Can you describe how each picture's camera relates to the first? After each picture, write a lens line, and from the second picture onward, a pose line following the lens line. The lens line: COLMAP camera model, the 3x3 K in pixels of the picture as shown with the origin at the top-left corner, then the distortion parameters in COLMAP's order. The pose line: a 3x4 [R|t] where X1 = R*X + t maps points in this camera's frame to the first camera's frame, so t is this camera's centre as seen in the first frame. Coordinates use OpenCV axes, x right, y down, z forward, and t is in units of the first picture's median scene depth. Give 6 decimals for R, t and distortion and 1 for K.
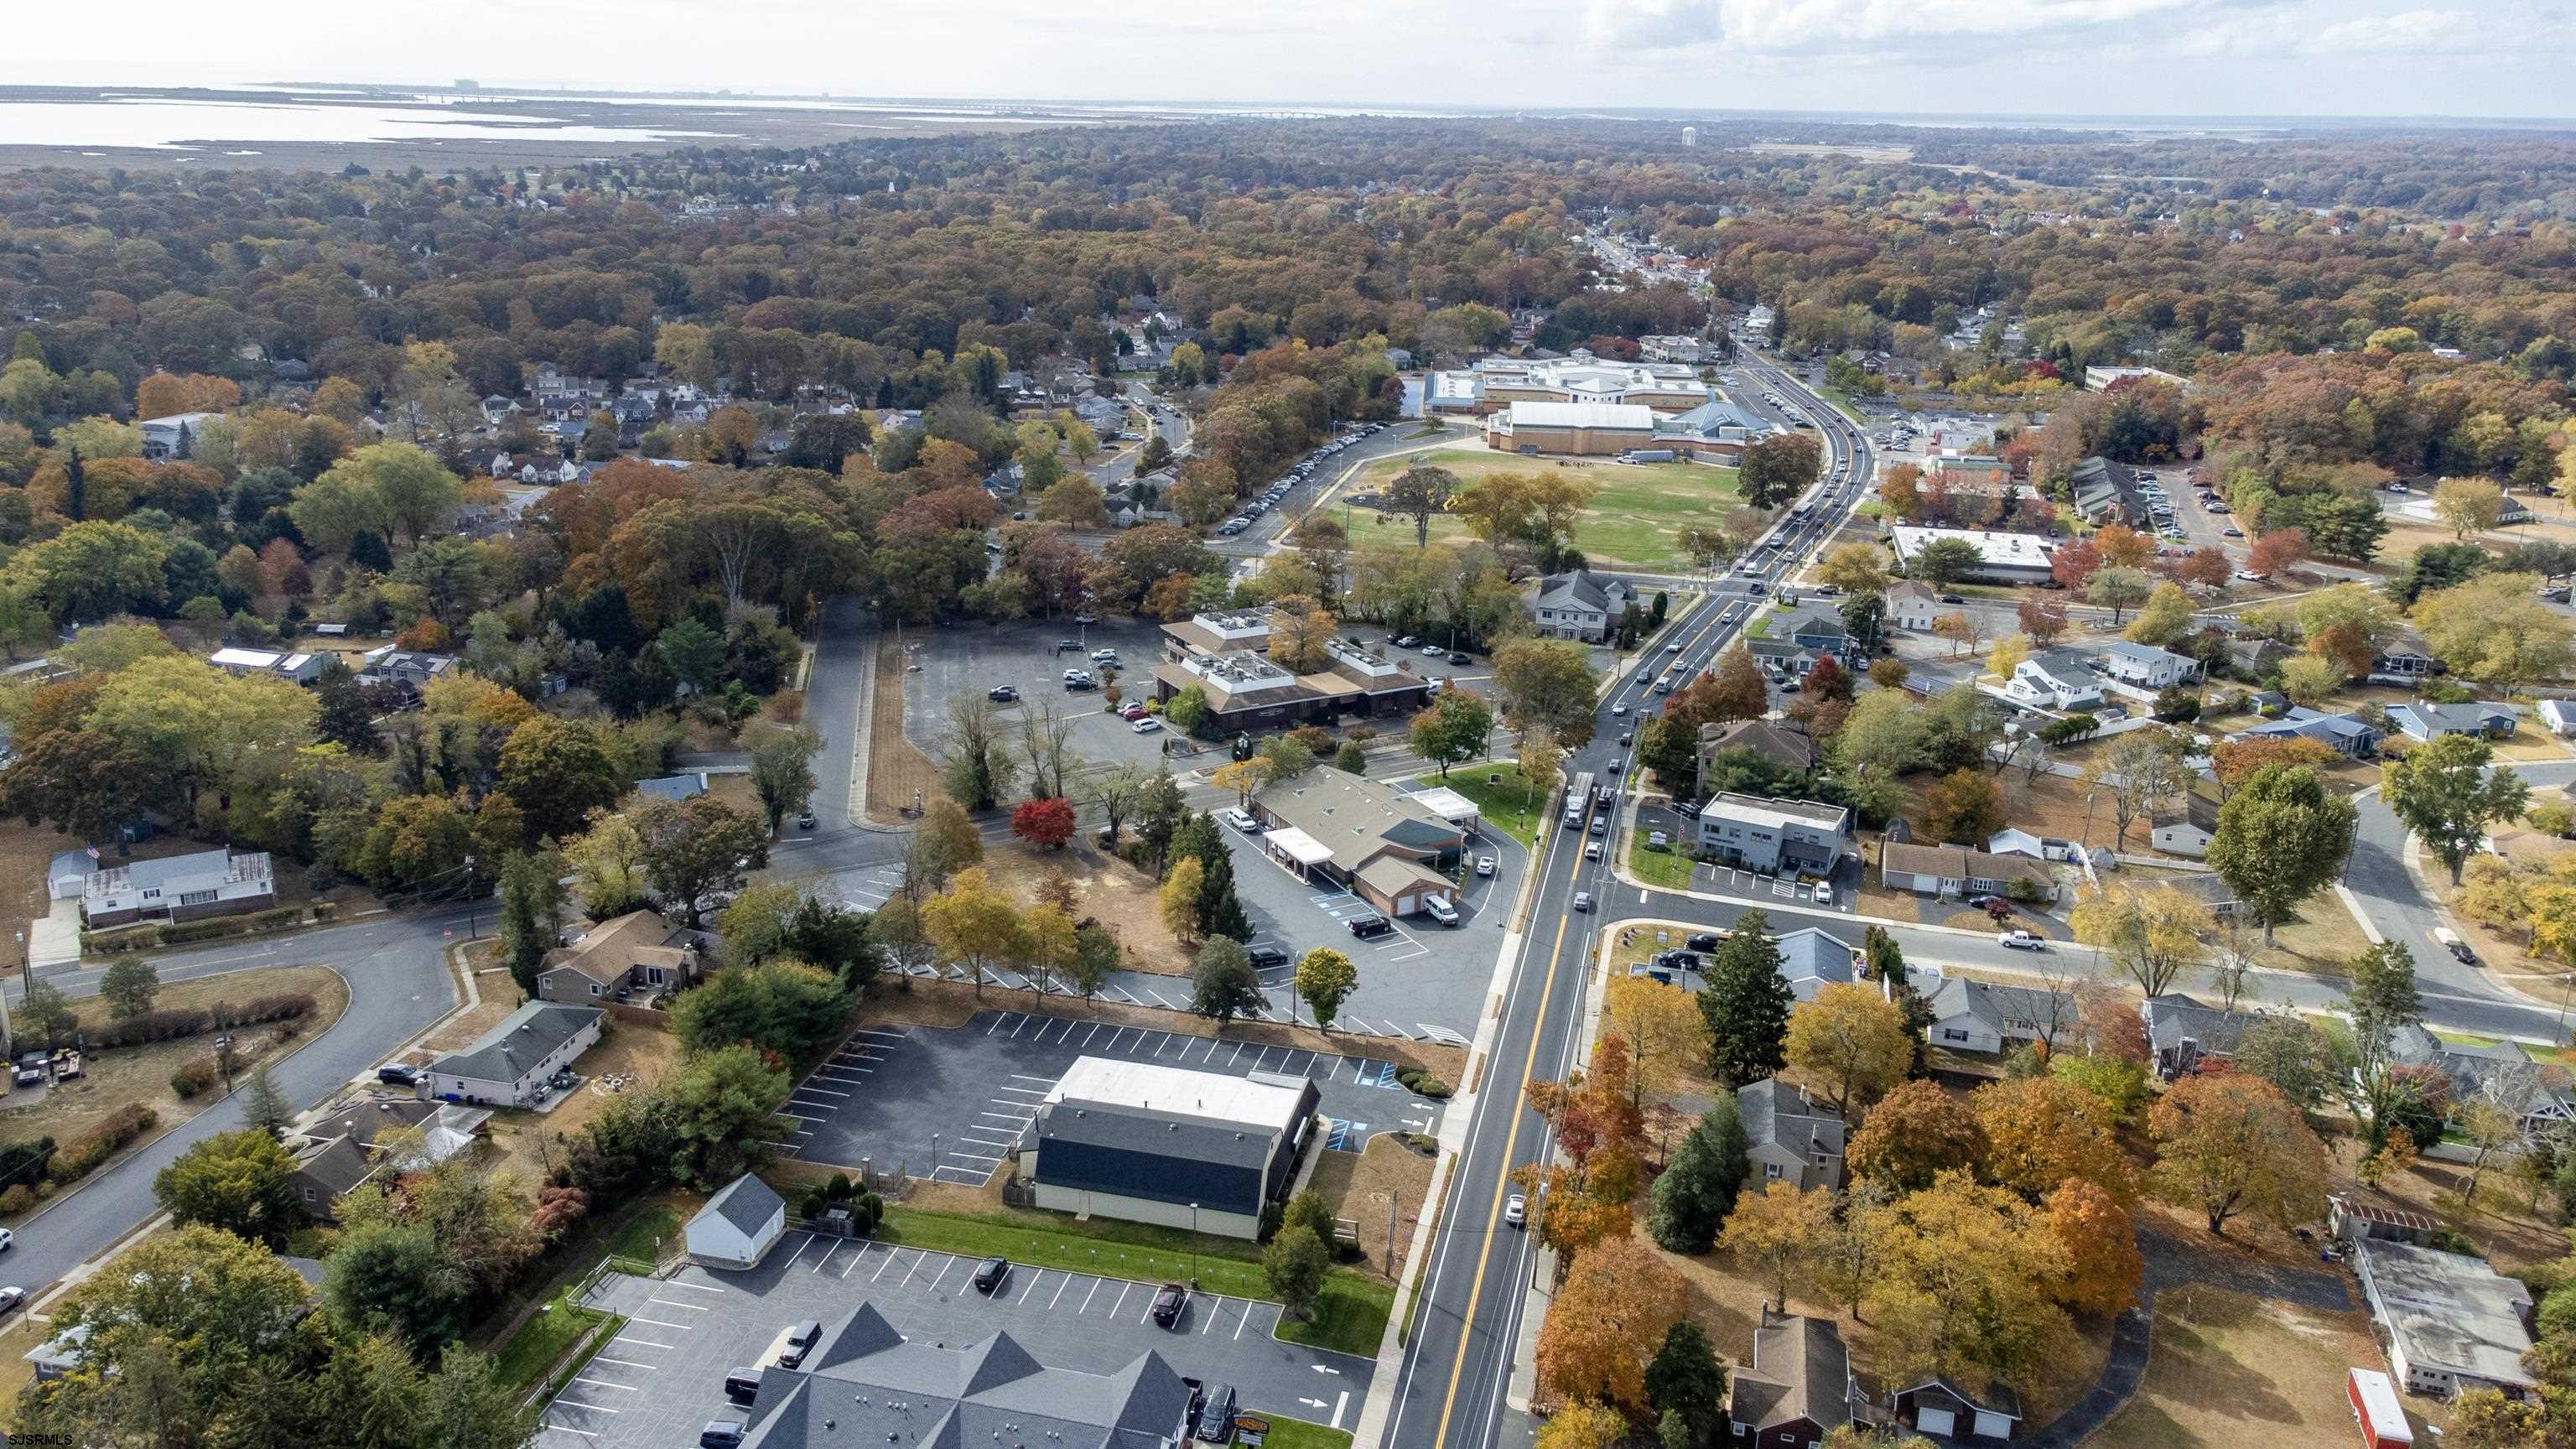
lens RADIAL K [[1912.1, 0, 1288.0], [0, 1912.1, 724.5], [0, 0, 1]] dist [0.048419, 0.000046]
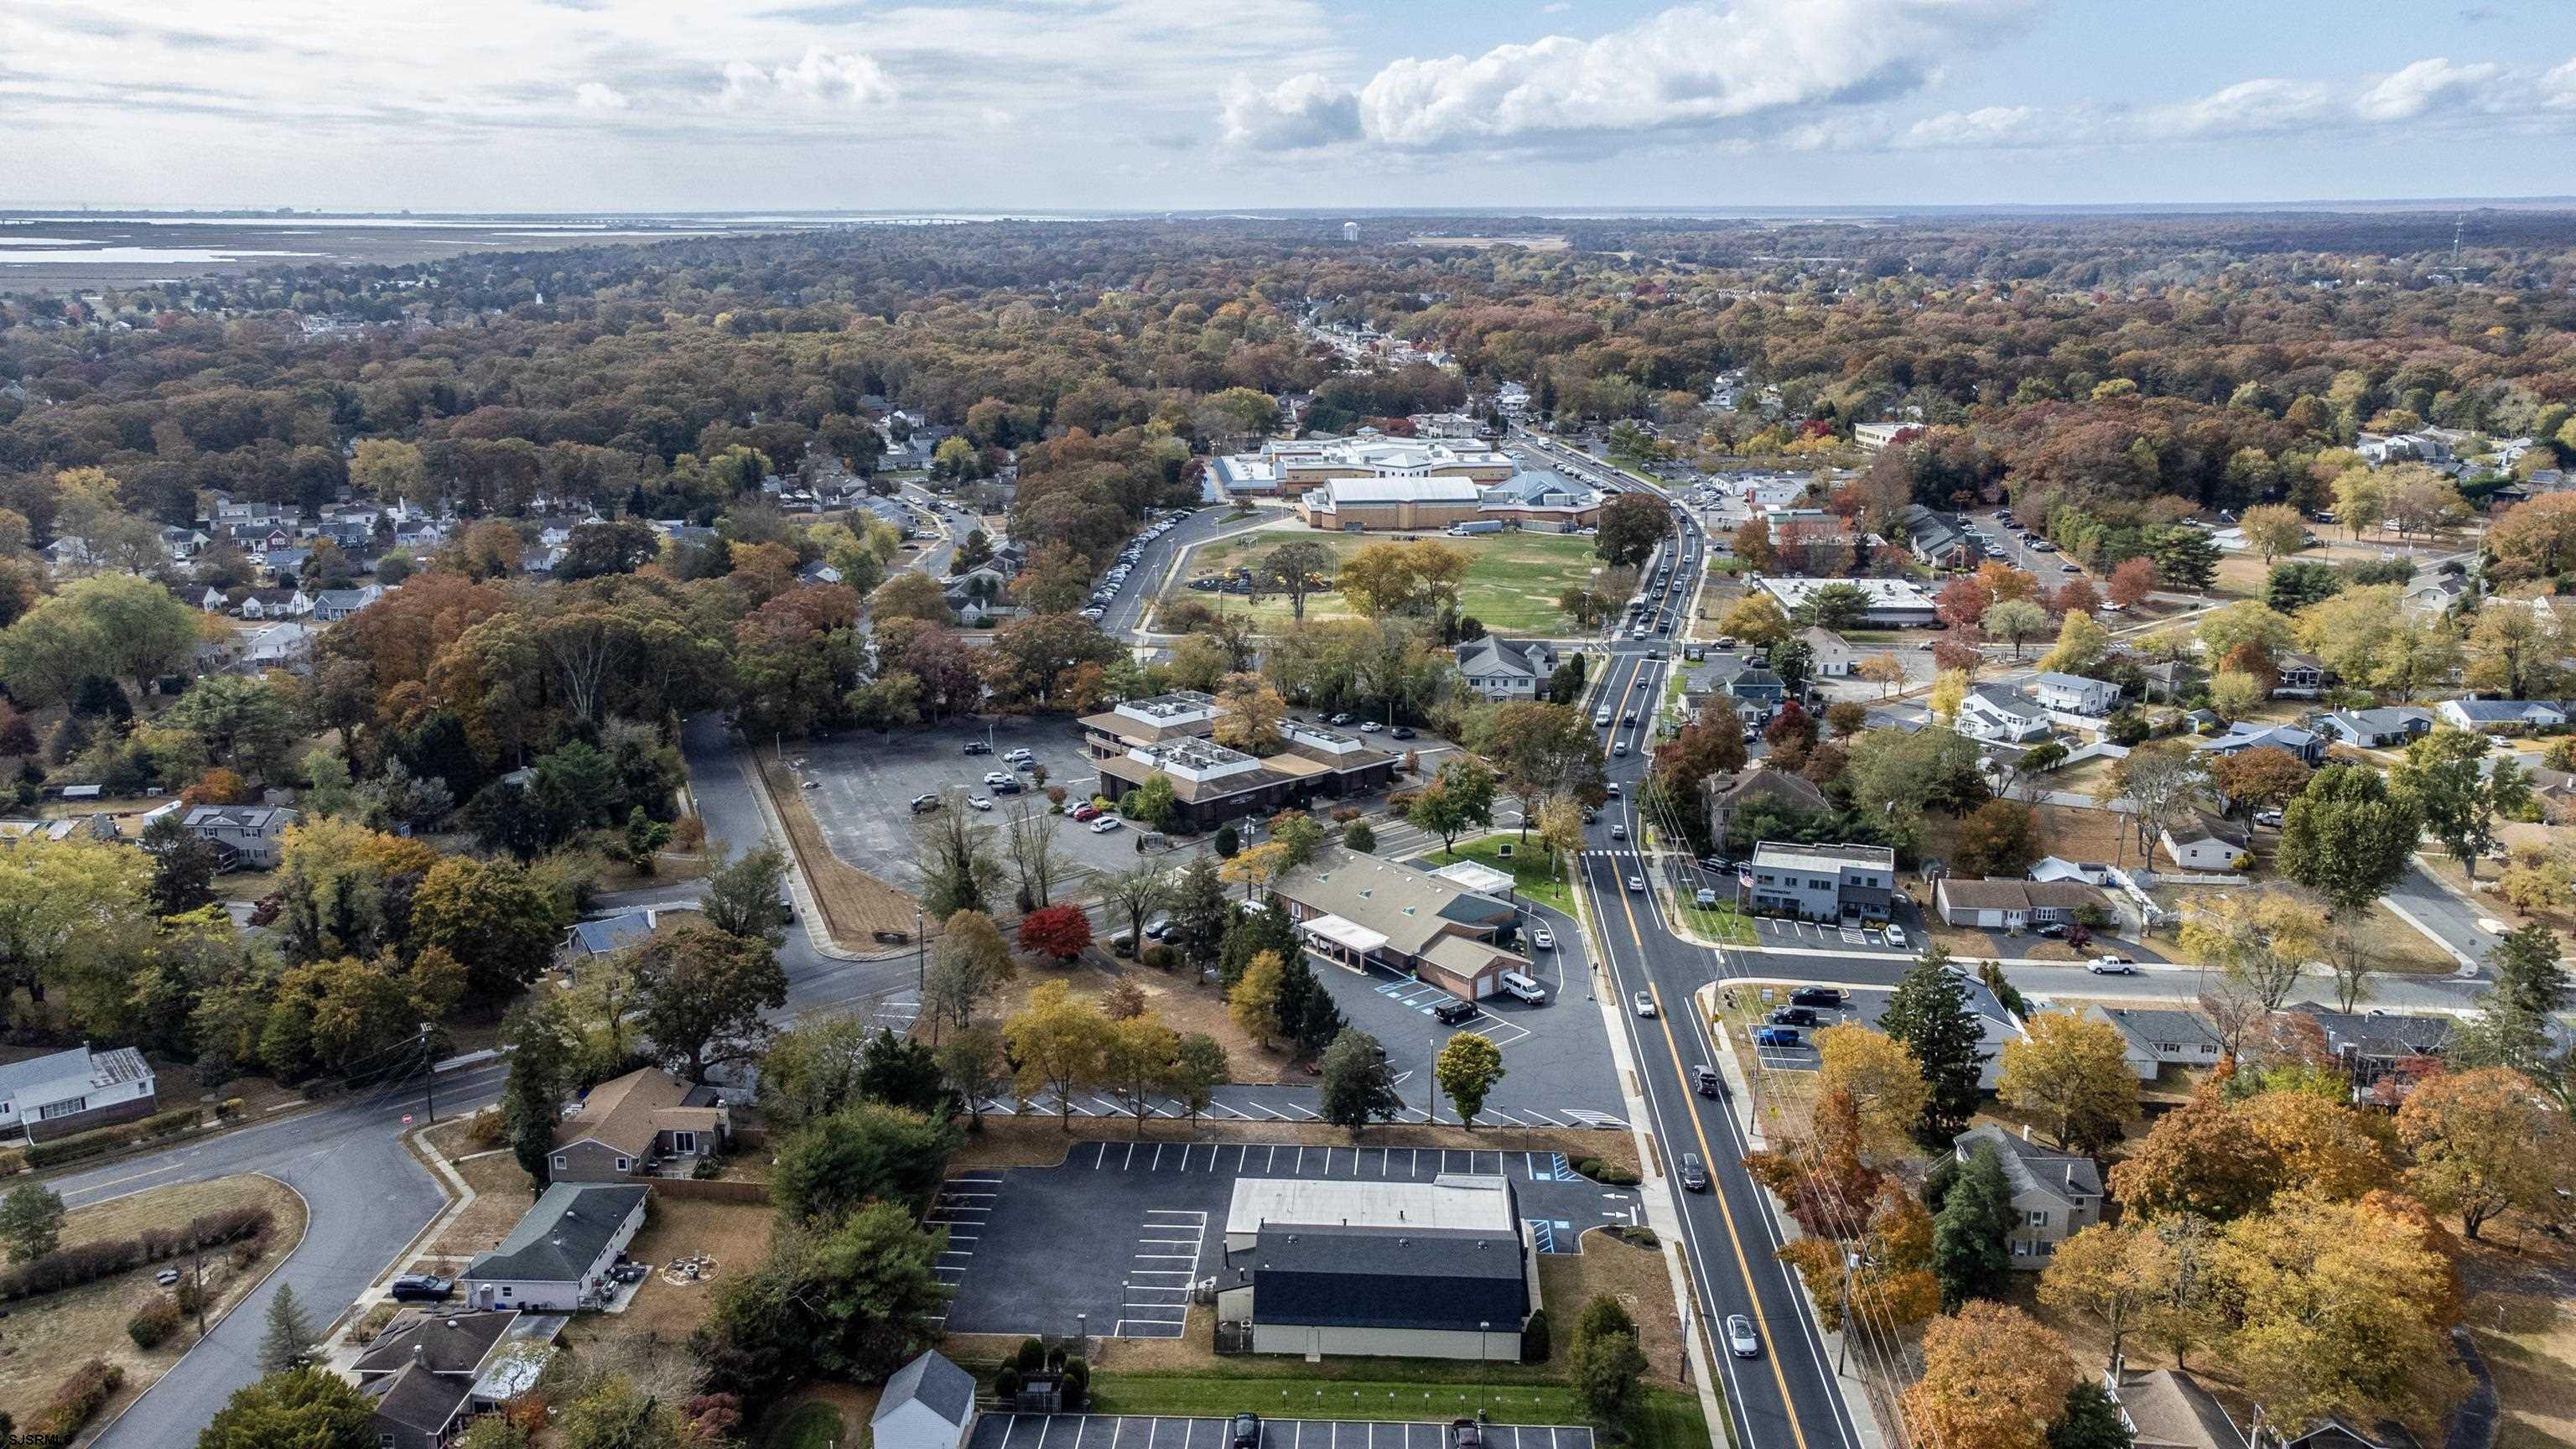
lens RADIAL K [[2009.8, 0, 1288.0], [0, 2009.8, 724.5], [0, 0, 1]] dist [0.045351, 0.007552]
pose [[0.983931, -0.067677, 0.165228, -0.142419], [0.077769, 0.995432, -0.055387, 0.012747], [-0.160725, 0.067347, 0.984699, 0.050316]]
